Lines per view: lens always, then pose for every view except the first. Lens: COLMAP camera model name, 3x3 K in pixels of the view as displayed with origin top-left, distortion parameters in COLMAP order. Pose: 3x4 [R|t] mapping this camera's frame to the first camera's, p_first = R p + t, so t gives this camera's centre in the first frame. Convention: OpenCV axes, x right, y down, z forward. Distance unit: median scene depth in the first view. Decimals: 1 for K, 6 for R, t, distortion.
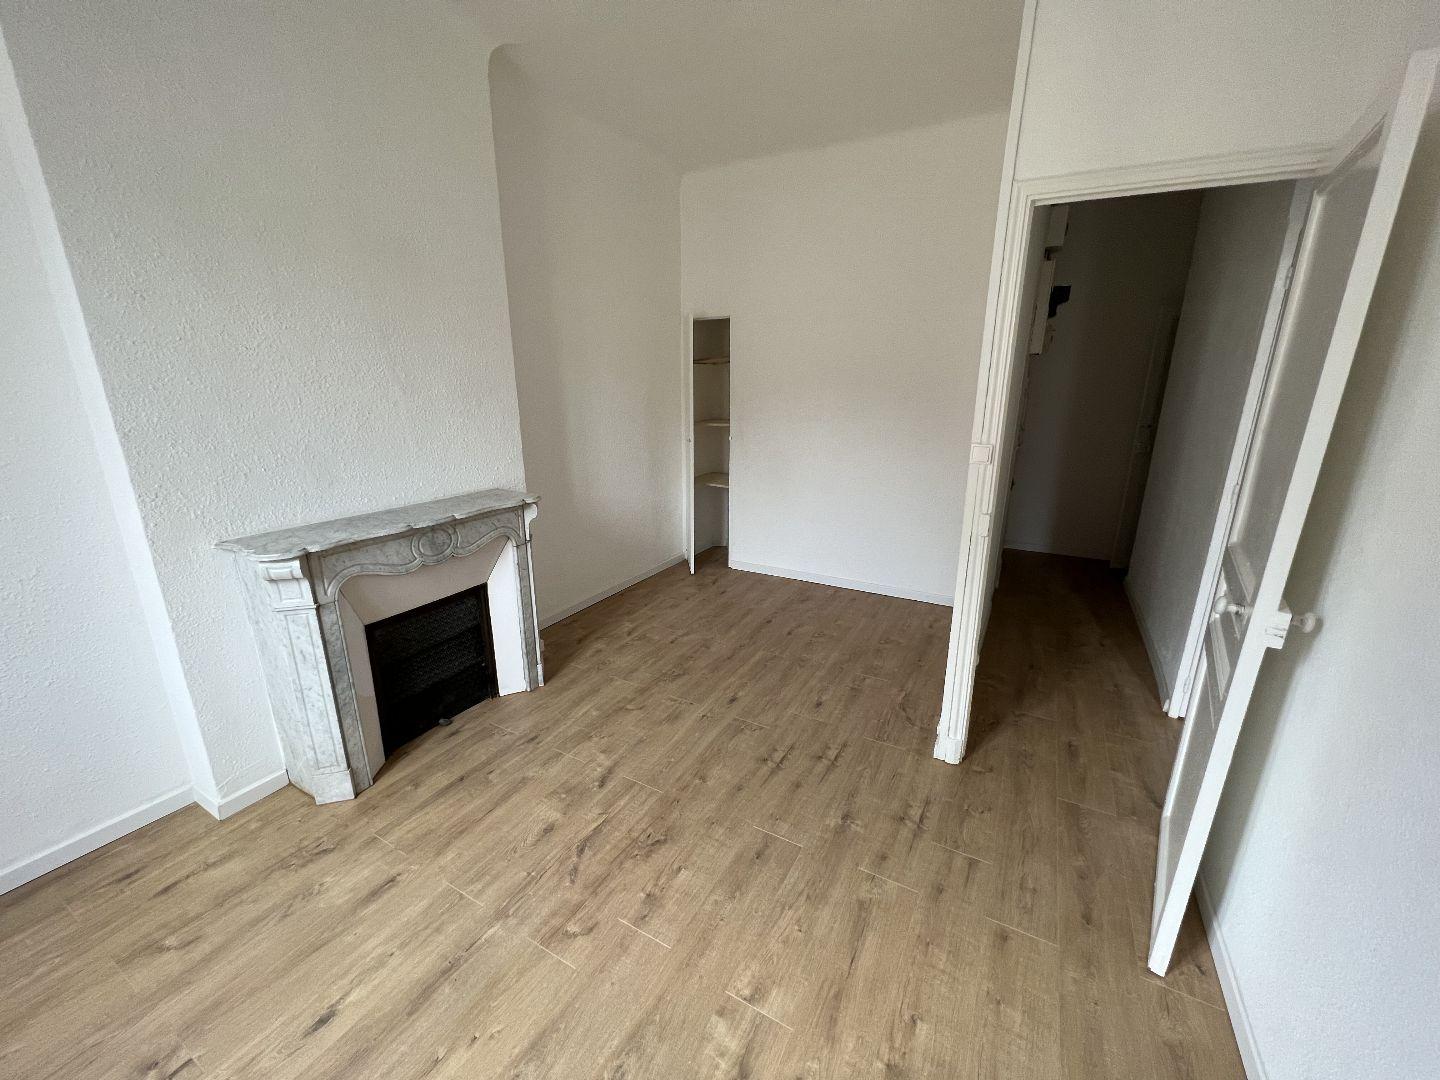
lens RADIAL K [[572.1, 0, 720.0], [0, 572.1, 540.0], [0, 0, 1]] dist [-0.000976, -0.000037]
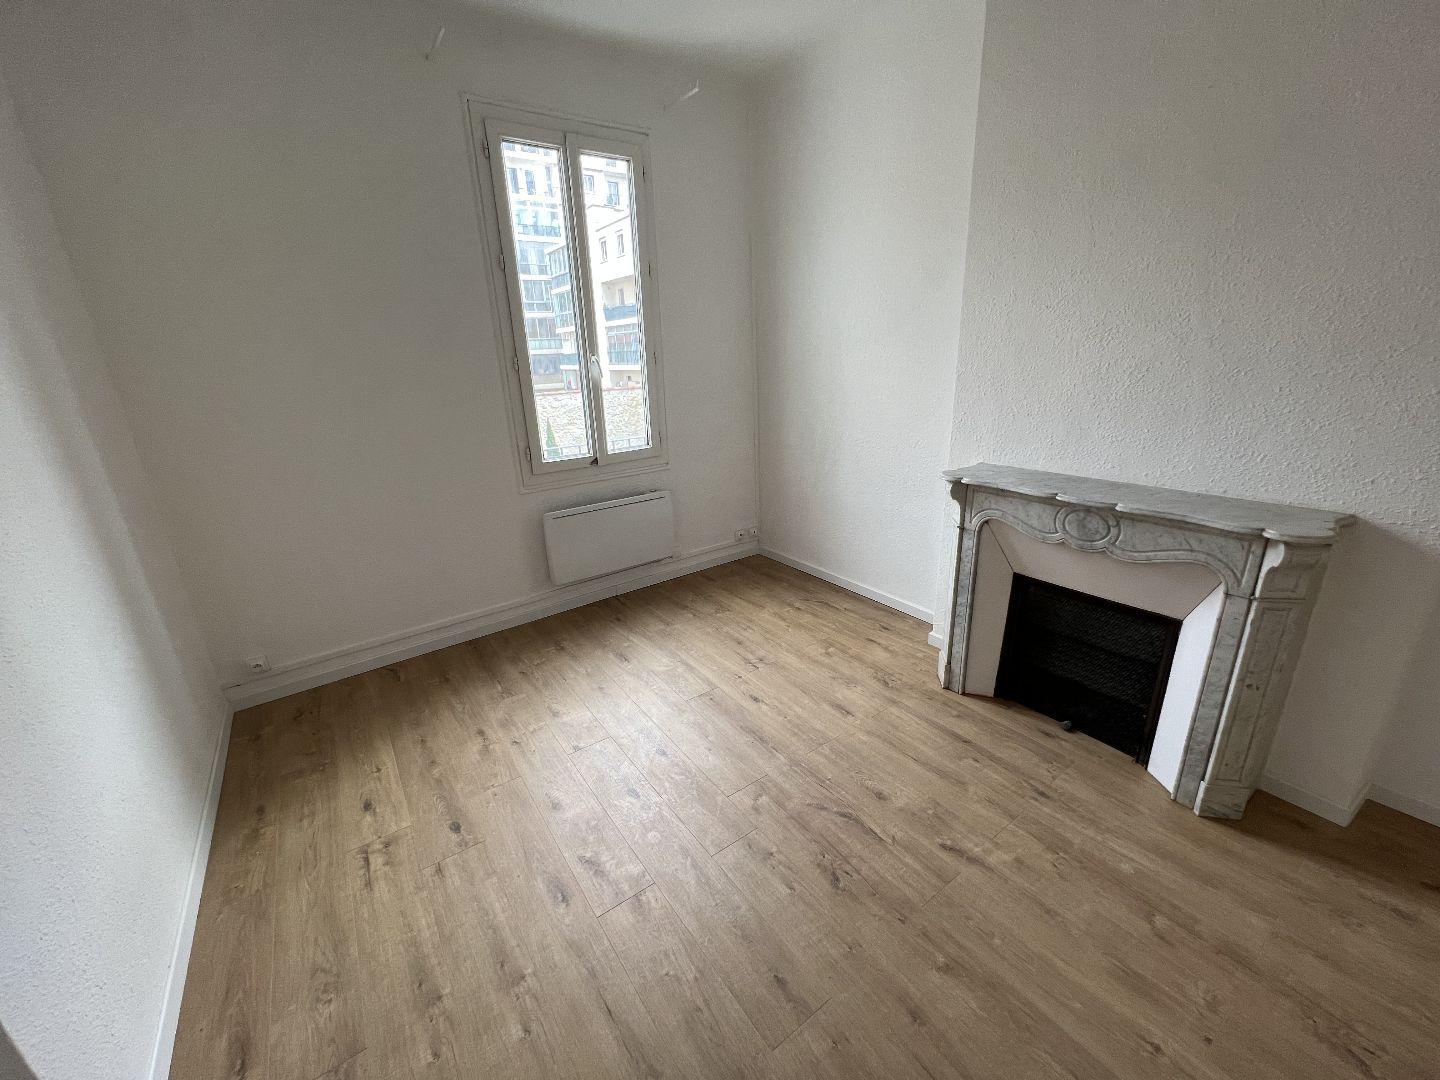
lens RADIAL K [[572.1, 0, 720.0], [0, 572.1, 540.0], [0, 0, 1]] dist [-0.000976, -0.000037]
pose [[-0.432445, 0.297620, -0.851125, 0.502726], [-0.205715, 0.886490, 0.414507, -0.232185], [0.877880, 0.354341, -0.322133, 0.848729]]
